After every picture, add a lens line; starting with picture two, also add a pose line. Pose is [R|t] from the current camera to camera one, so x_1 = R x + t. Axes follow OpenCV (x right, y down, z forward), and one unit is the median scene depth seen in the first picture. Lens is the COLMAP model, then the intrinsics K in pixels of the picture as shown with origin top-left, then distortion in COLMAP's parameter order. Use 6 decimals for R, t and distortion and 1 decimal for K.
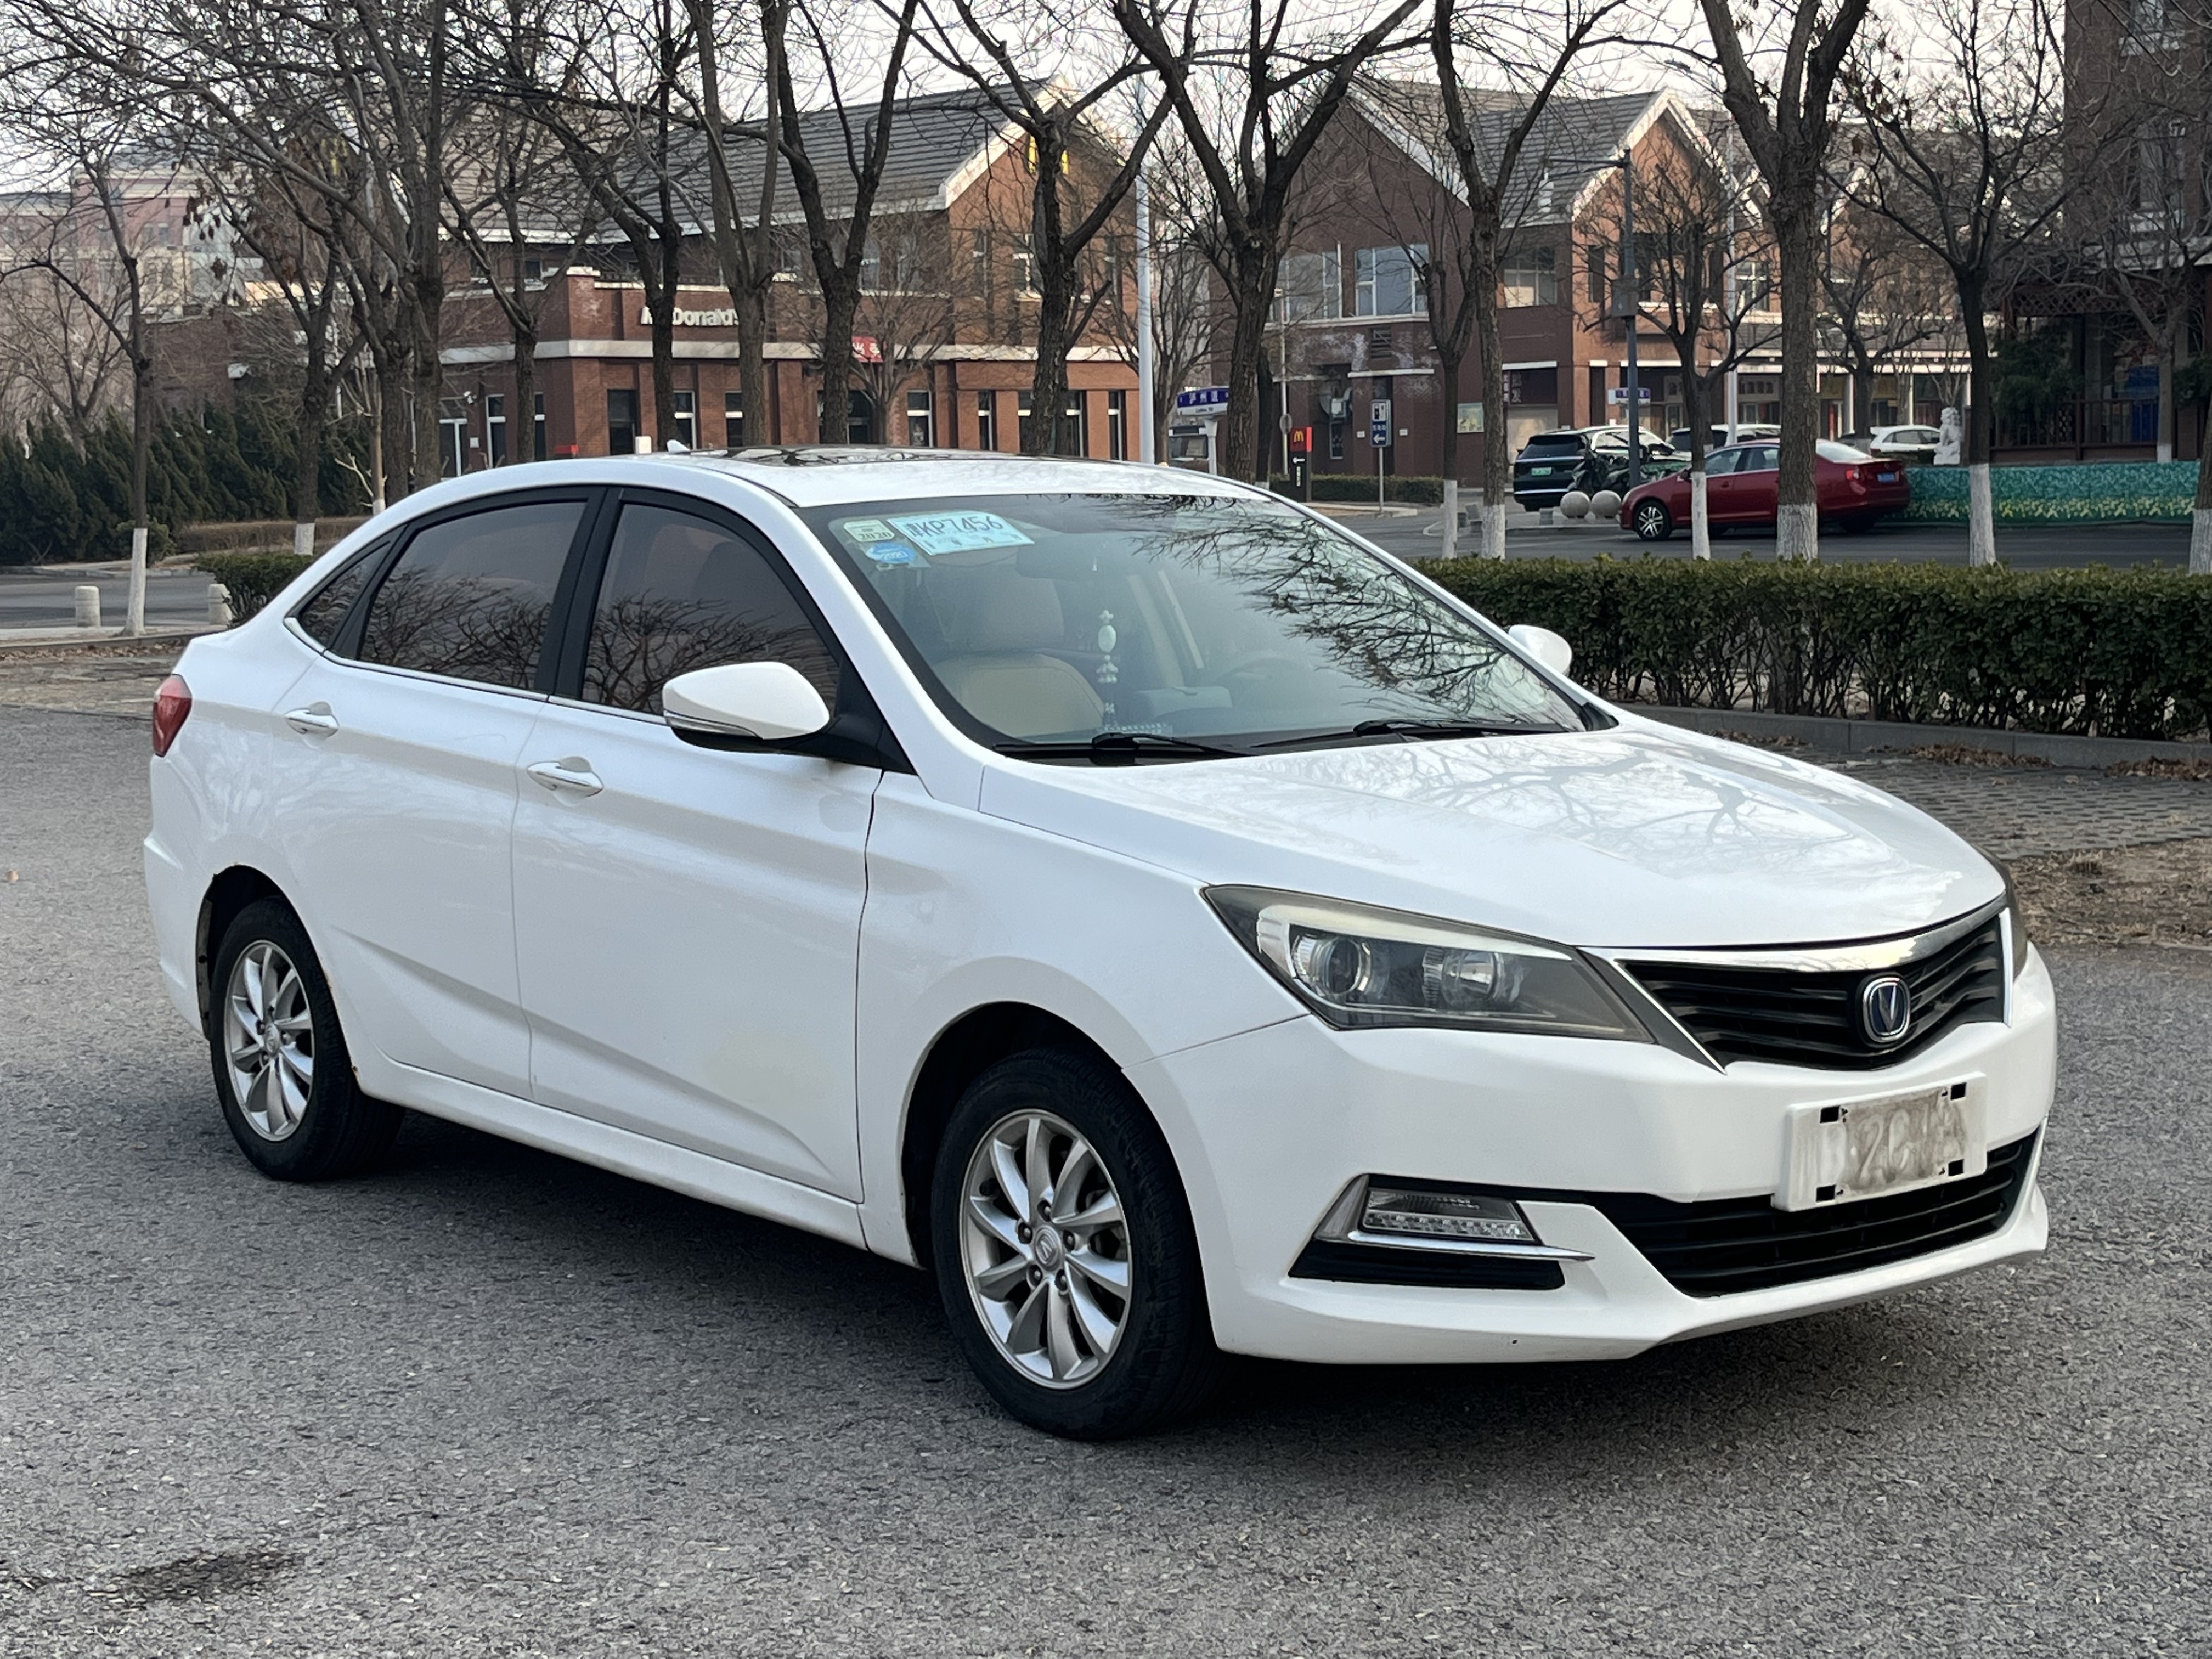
lens RADIAL K [[3371.4, 0, 1106.0], [0, 3371.4, 829.5], [0, 0, 1]] dist [0.224695, -0.736670]
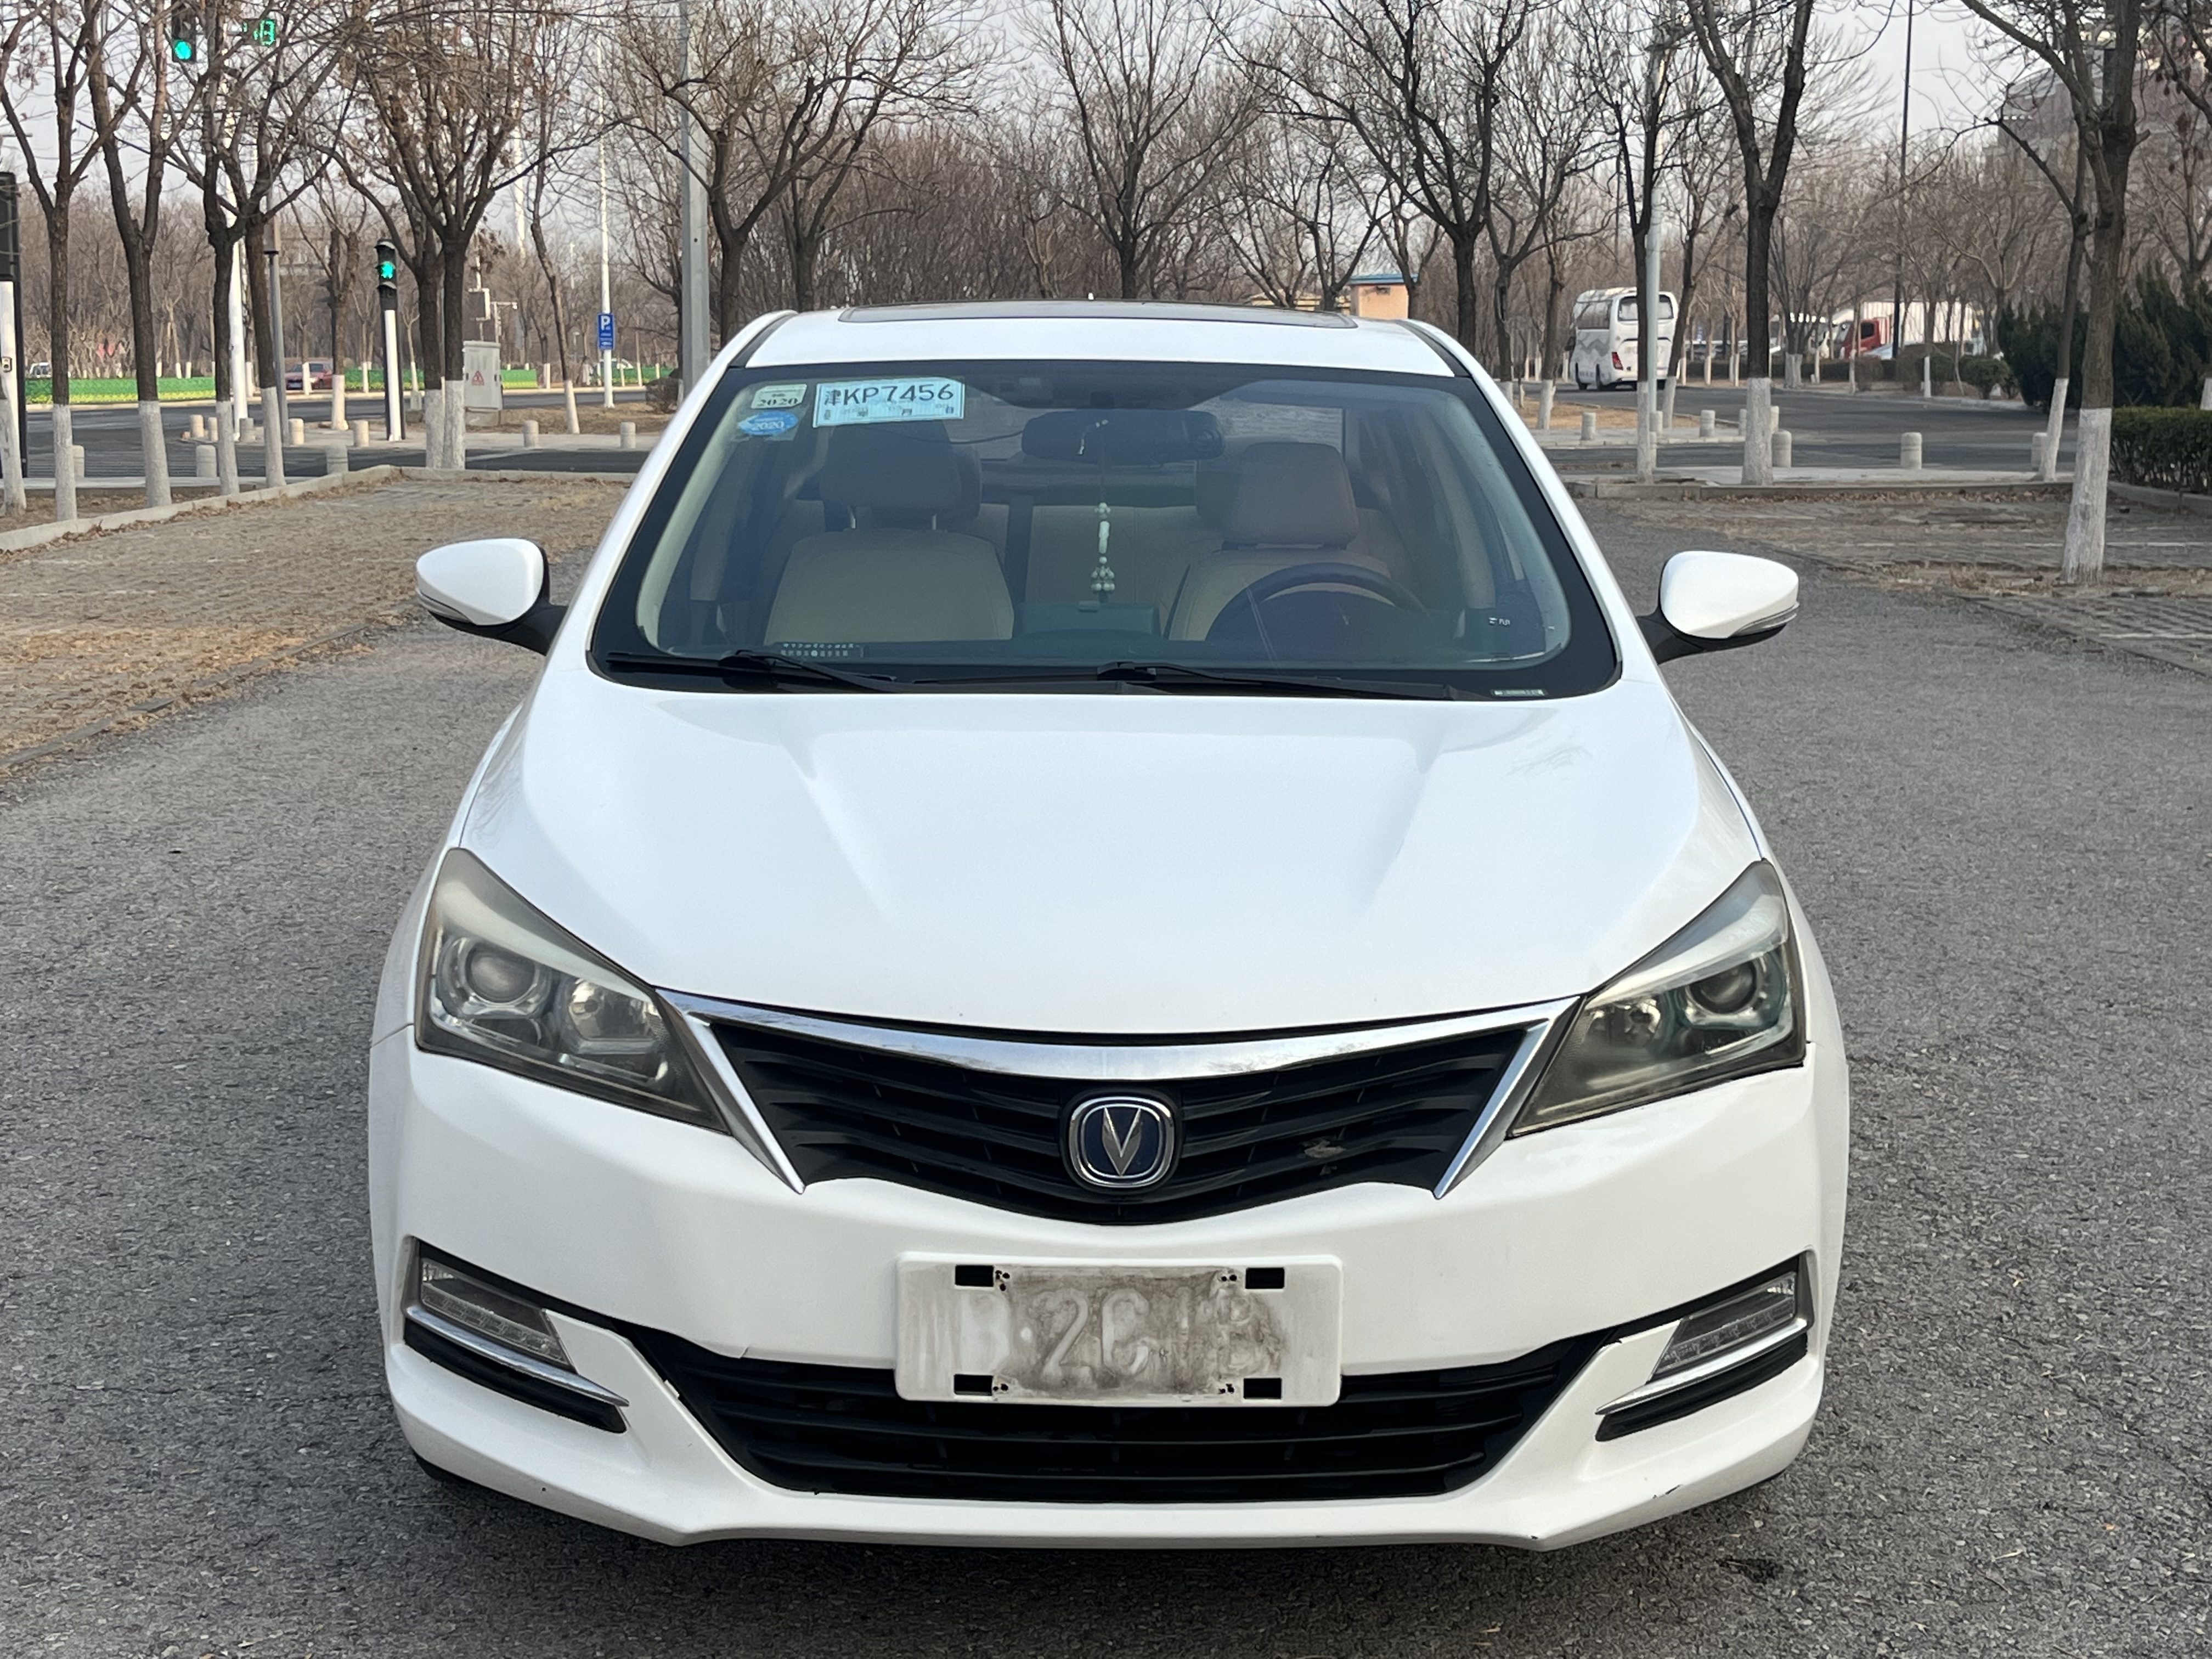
lens RADIAL K [[3112.6, 0, 1106.0], [0, 3112.6, 829.5], [0, 0, 1]] dist [0.215389, -0.912104]
pose [[0.788865, 0.115068, -0.603698, 0.604337], [-0.081167, 0.993218, 0.083250, -0.063155], [0.609183, -0.016673, 0.792854, 0.496968]]
